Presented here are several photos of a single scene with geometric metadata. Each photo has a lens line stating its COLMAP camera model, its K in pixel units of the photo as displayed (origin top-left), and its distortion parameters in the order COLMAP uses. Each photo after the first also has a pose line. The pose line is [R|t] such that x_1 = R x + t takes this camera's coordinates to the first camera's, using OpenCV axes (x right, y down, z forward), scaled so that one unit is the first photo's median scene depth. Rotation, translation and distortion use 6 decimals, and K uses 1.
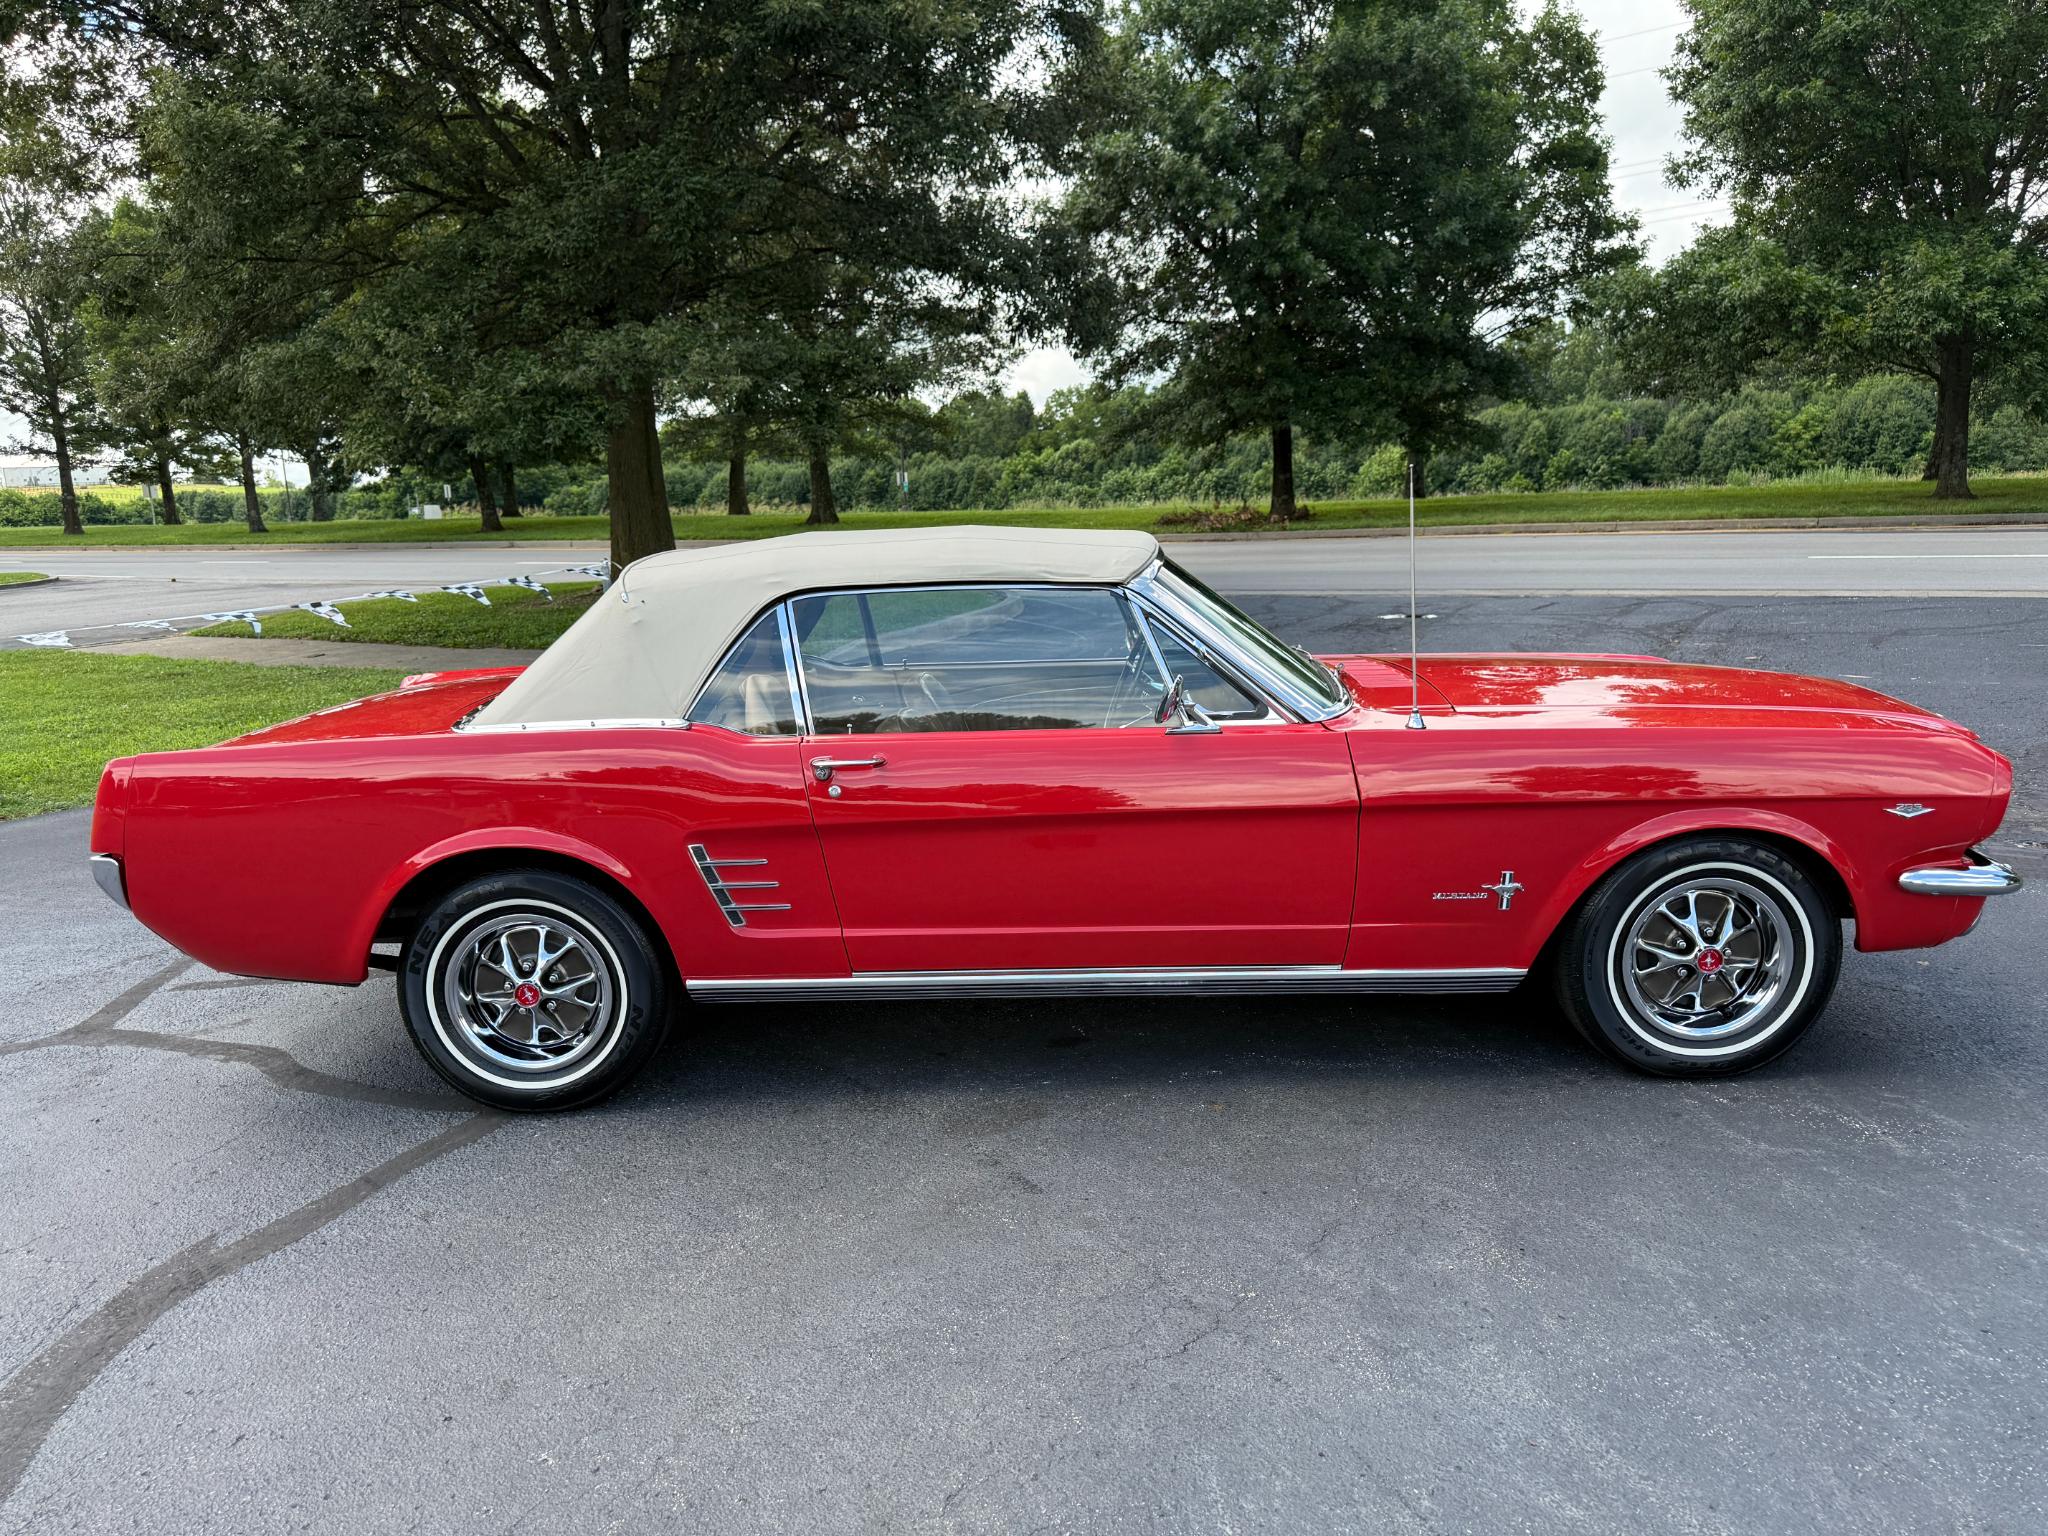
lens RADIAL K [[1491.5, 0, 1024.2], [0, 1491.5, 776.5], [0, 0, 1]] dist [0.010883, -0.009611]
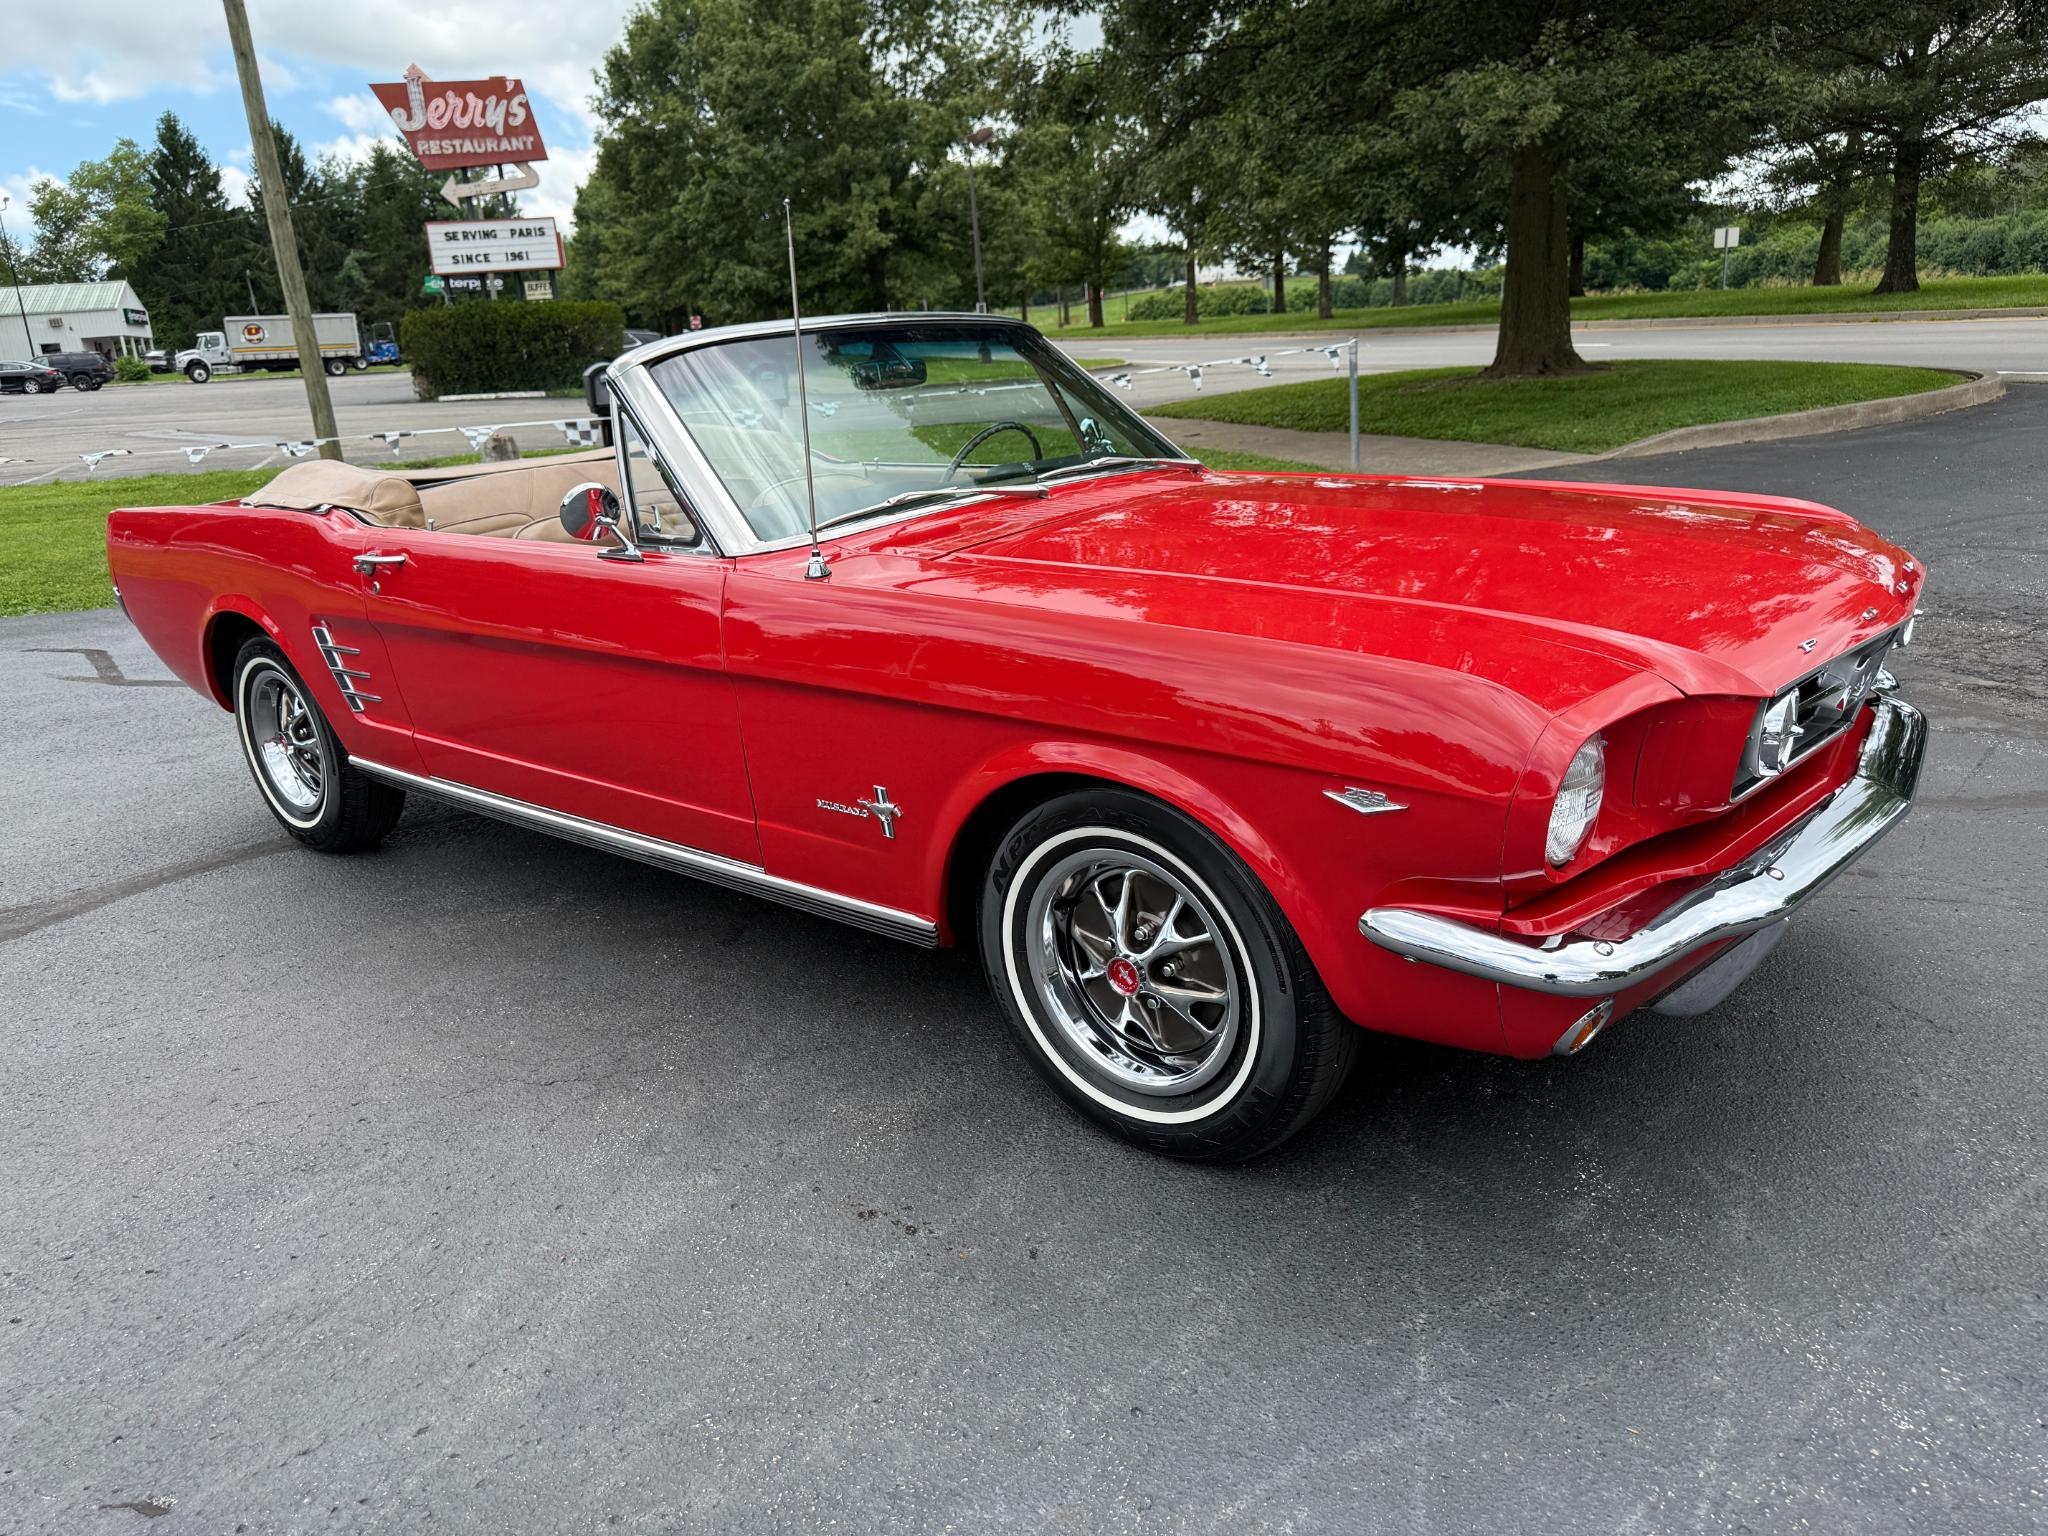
lens RADIAL K [[1499.0, 0, 1018.9], [0, 1499.0, 776.7], [0, 0, 1]] dist [0.004260, -0.005683]
pose [[0.758485, 0.172763, -0.628373, 0.086257], [-0.085540, 0.982271, 0.166811, -0.003121], [0.646052, -0.072772, 0.759817, 0.037517]]
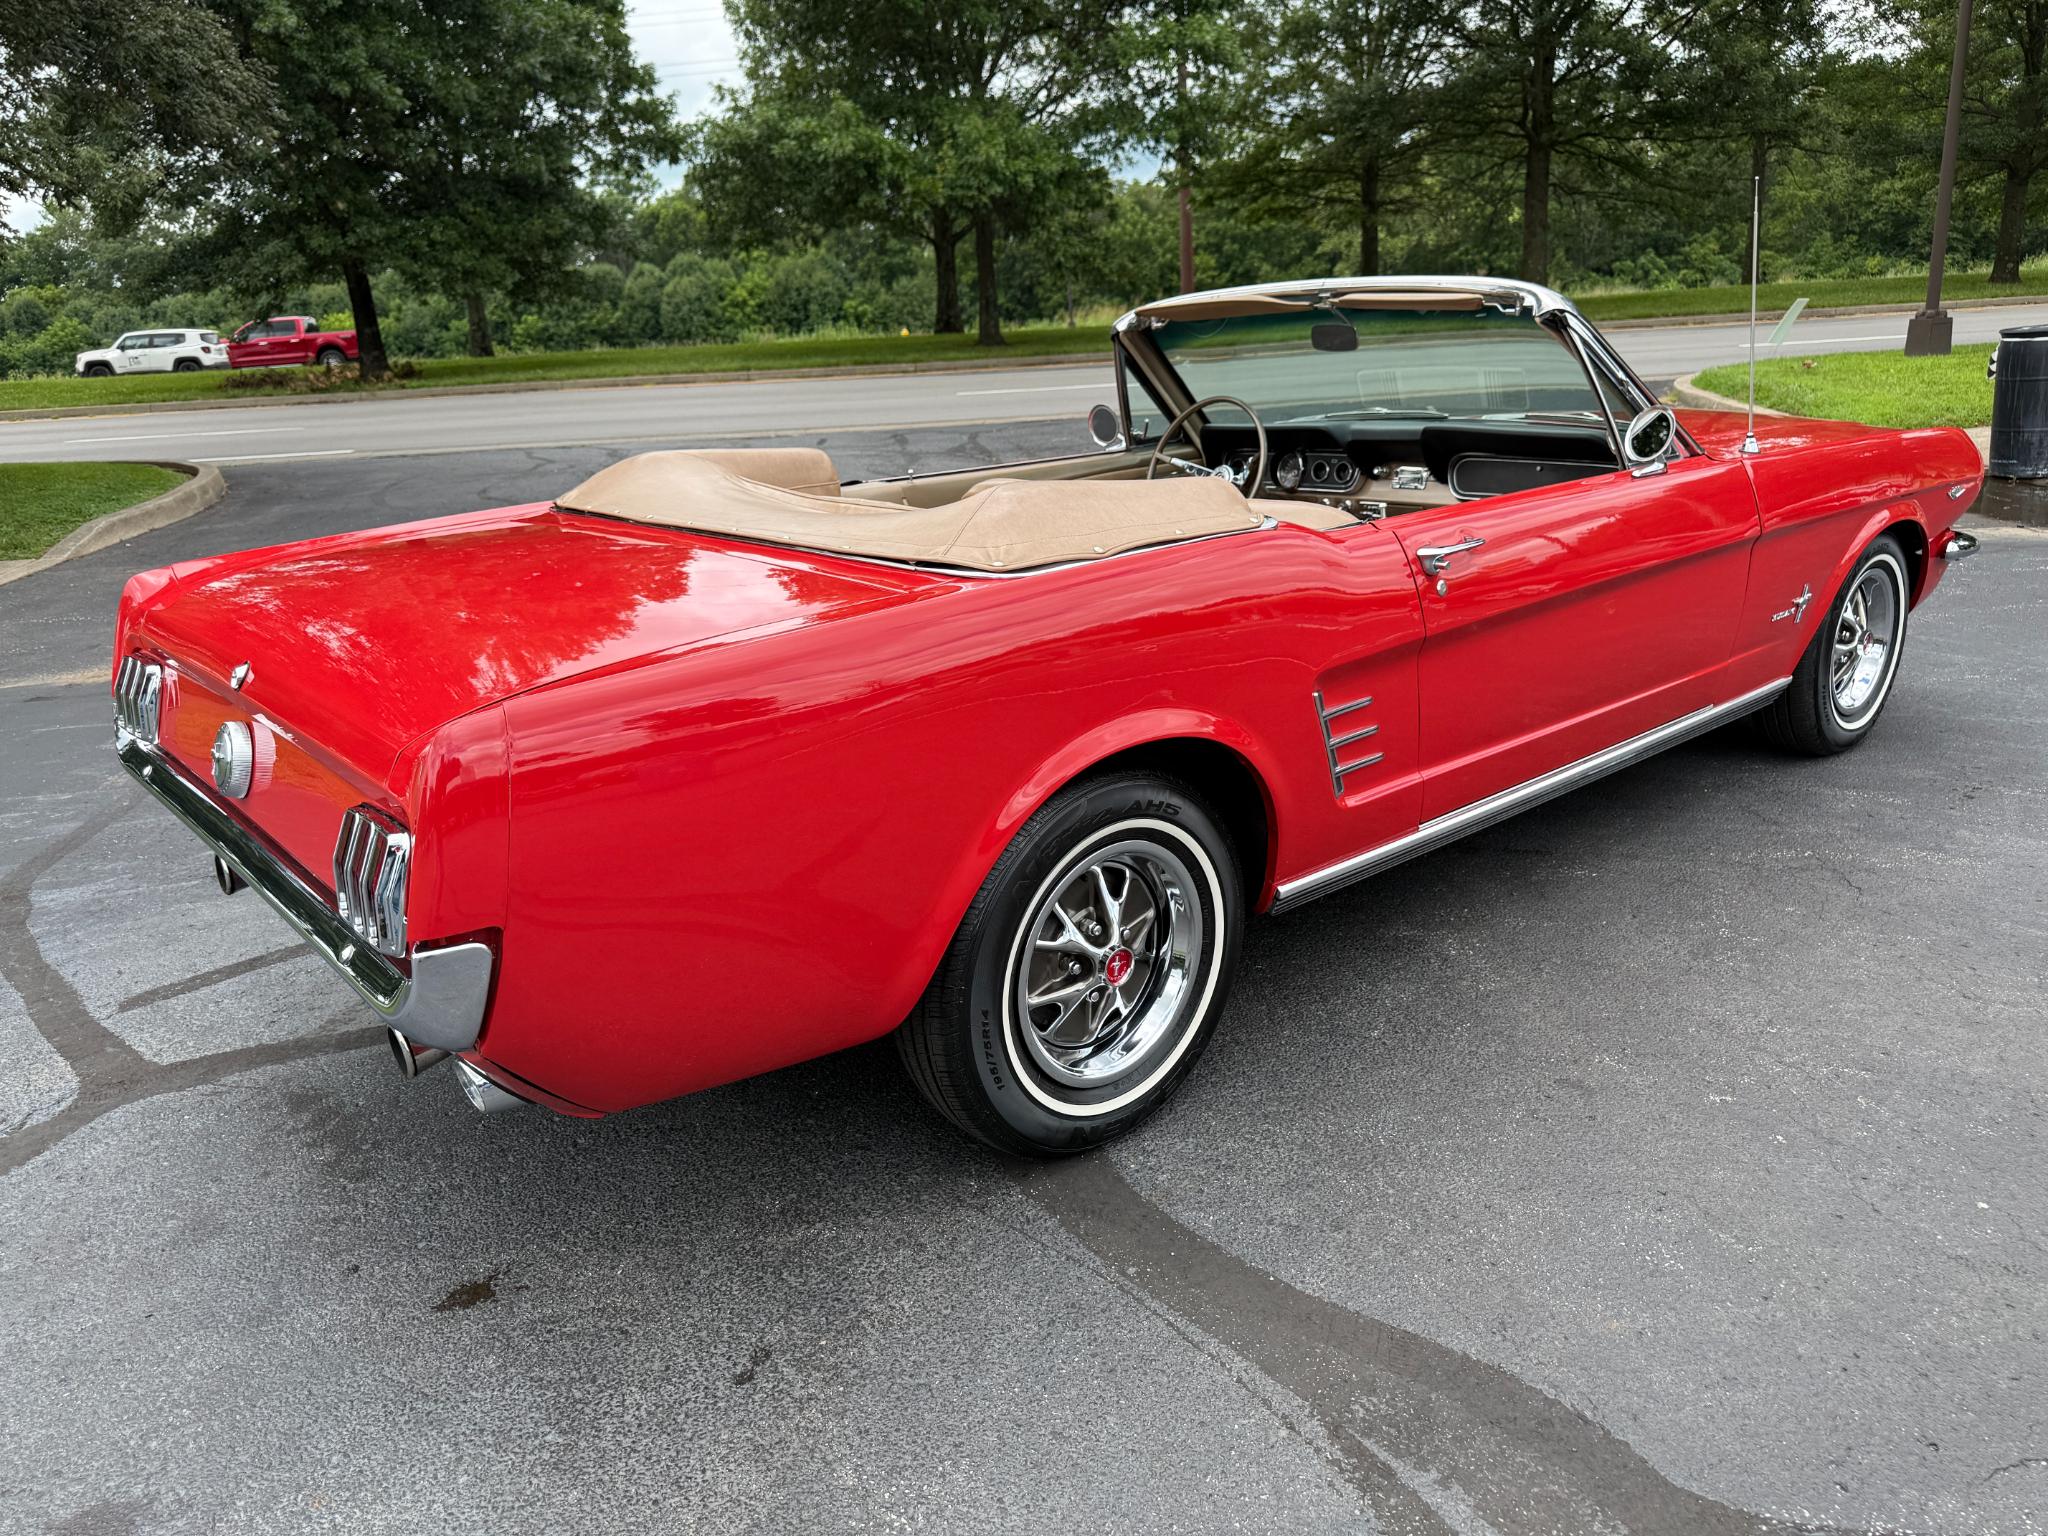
lens RADIAL K [[1499.0, 0, 1018.9], [0, 1499.0, 776.7], [0, 0, 1]] dist [0.004260, -0.005683]
pose [[0.790864, -0.179320, 0.585131, -0.097041], [0.131208, 0.983559, 0.124081, 0.003084], [-0.597761, -0.021357, 0.801390, 0.035410]]
